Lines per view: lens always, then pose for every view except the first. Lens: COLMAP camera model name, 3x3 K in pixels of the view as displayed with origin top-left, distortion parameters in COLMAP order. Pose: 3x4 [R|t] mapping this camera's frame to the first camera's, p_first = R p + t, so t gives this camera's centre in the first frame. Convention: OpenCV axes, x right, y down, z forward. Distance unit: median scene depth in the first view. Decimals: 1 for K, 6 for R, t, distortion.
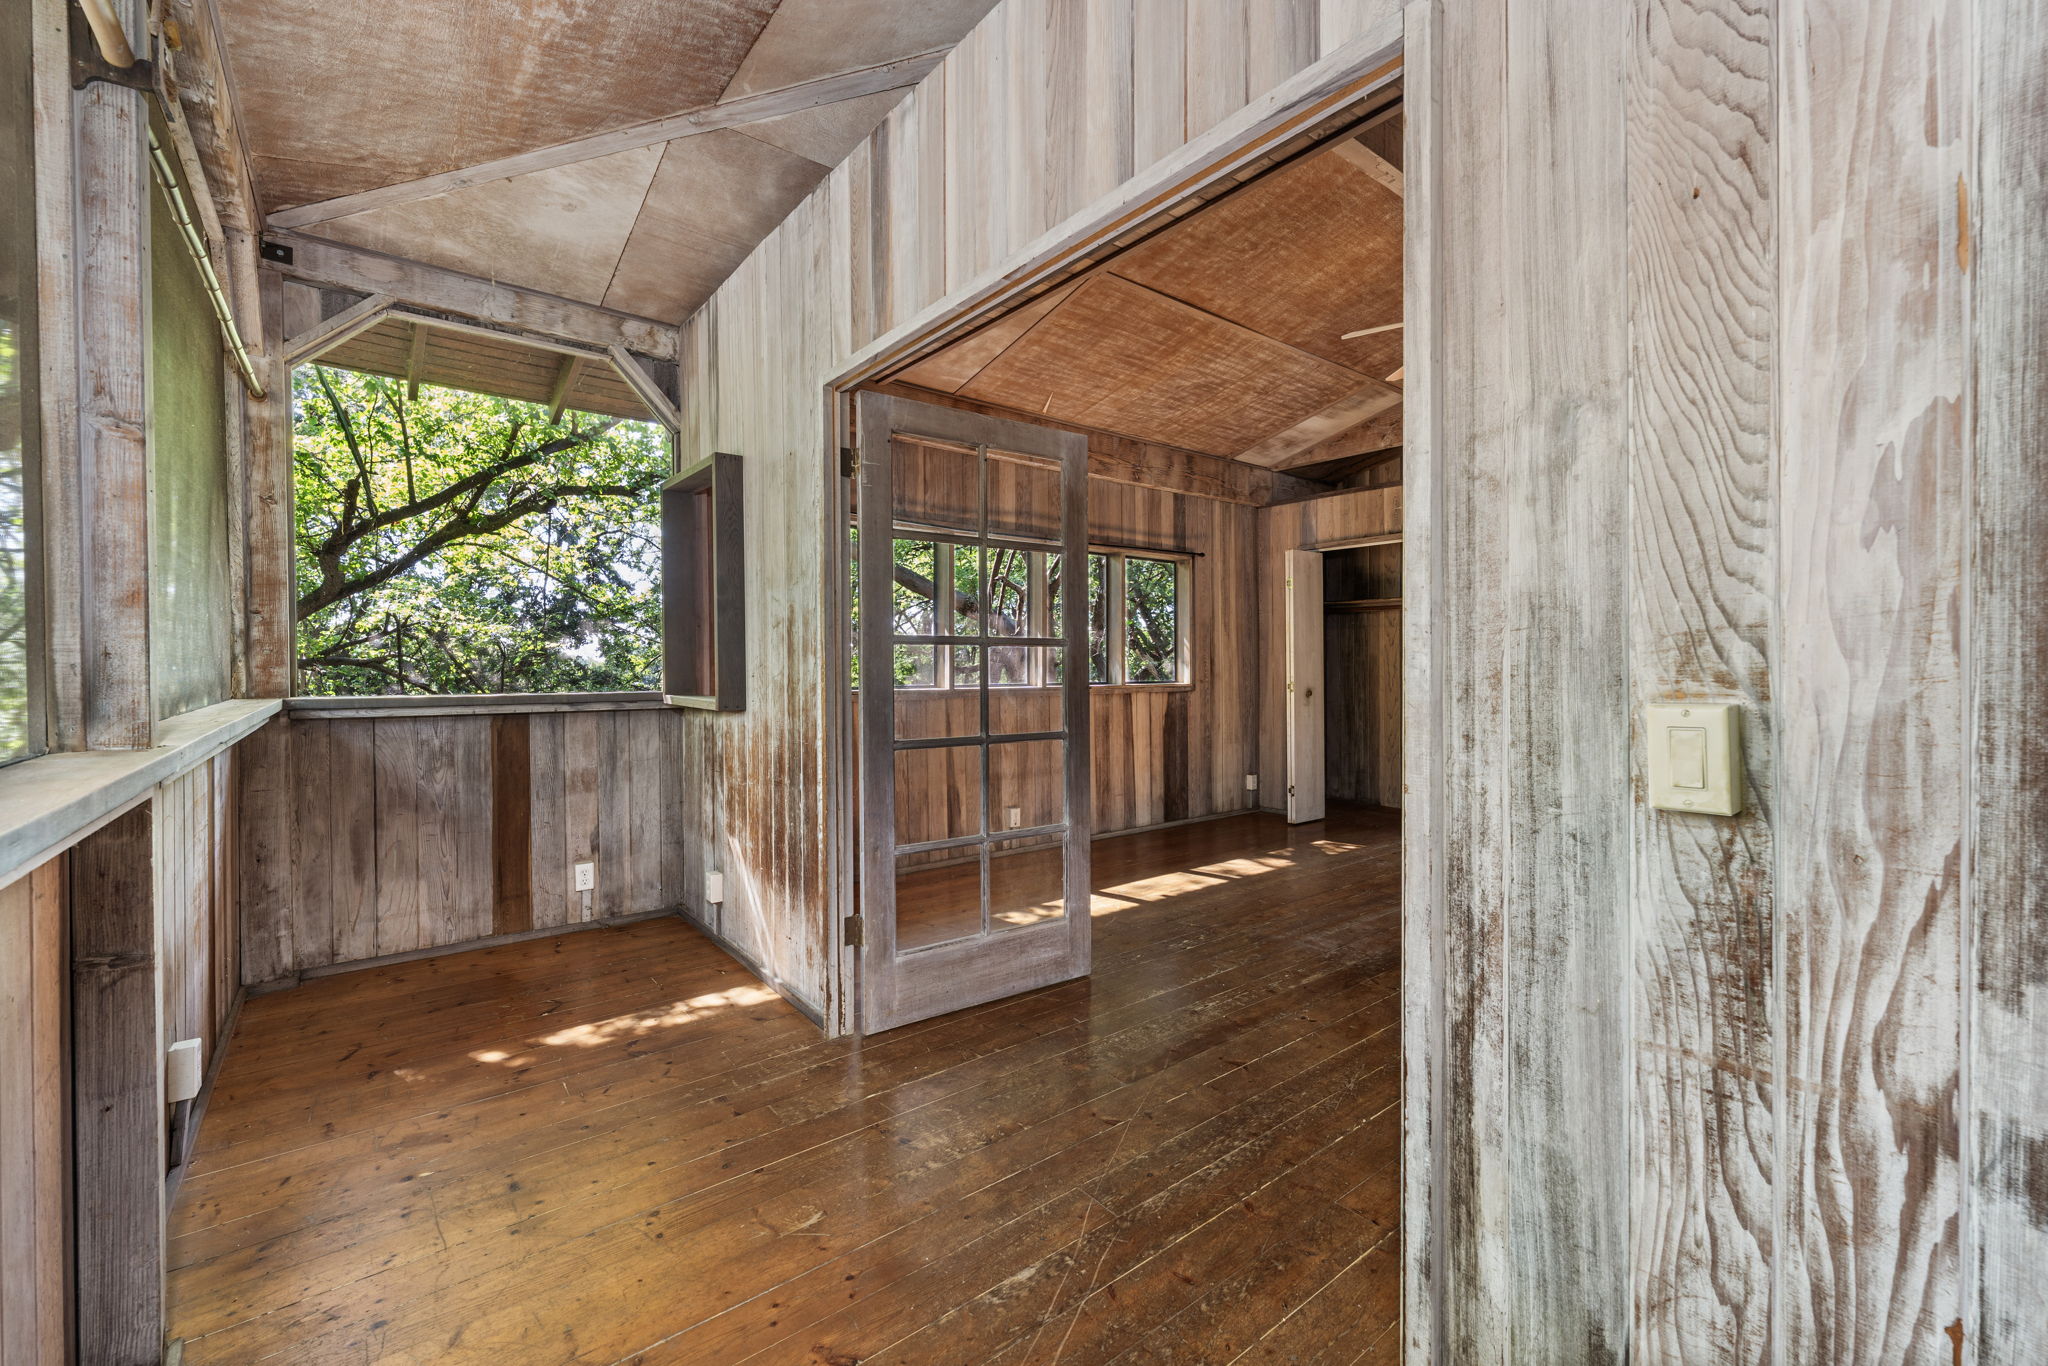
lens RADIAL K [[836.0, 0, 1021.0], [0, 836.0, 663.8], [0, 0, 1]] dist [0.000589, -0.000022]
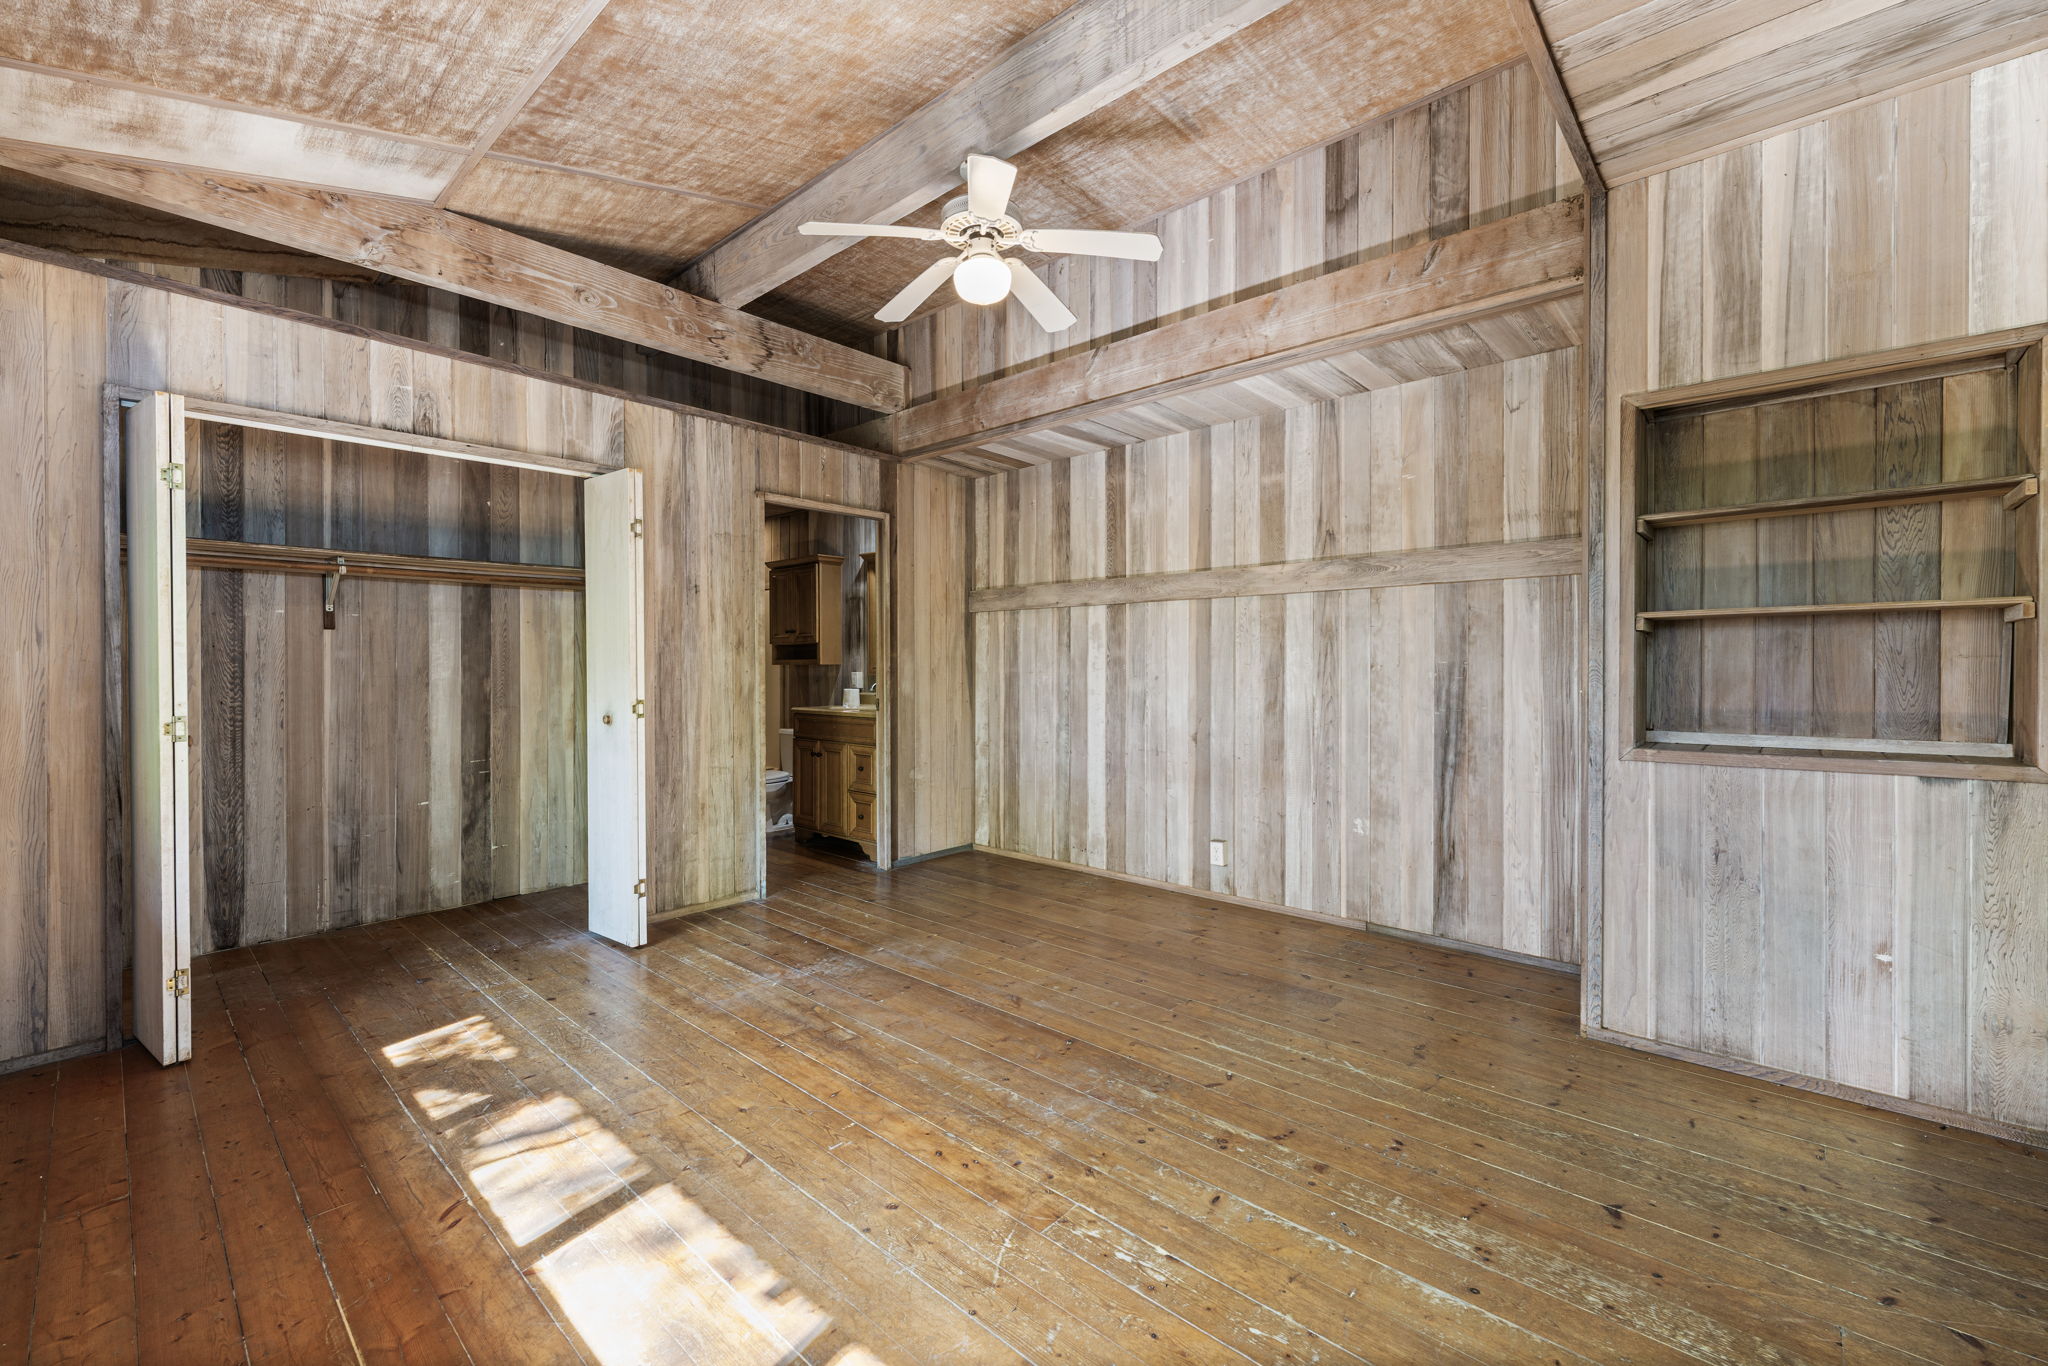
lens RADIAL K [[836.0, 0, 1021.0], [0, 836.0, 663.8], [0, 0, 1]] dist [0.000589, -0.000022]
pose [[-0.170304, -0.000889, 0.985391, -0.244704], [0.006914, 0.999974, 0.002097, -0.004748], [-0.985367, 0.007171, -0.170294, 1.075521]]
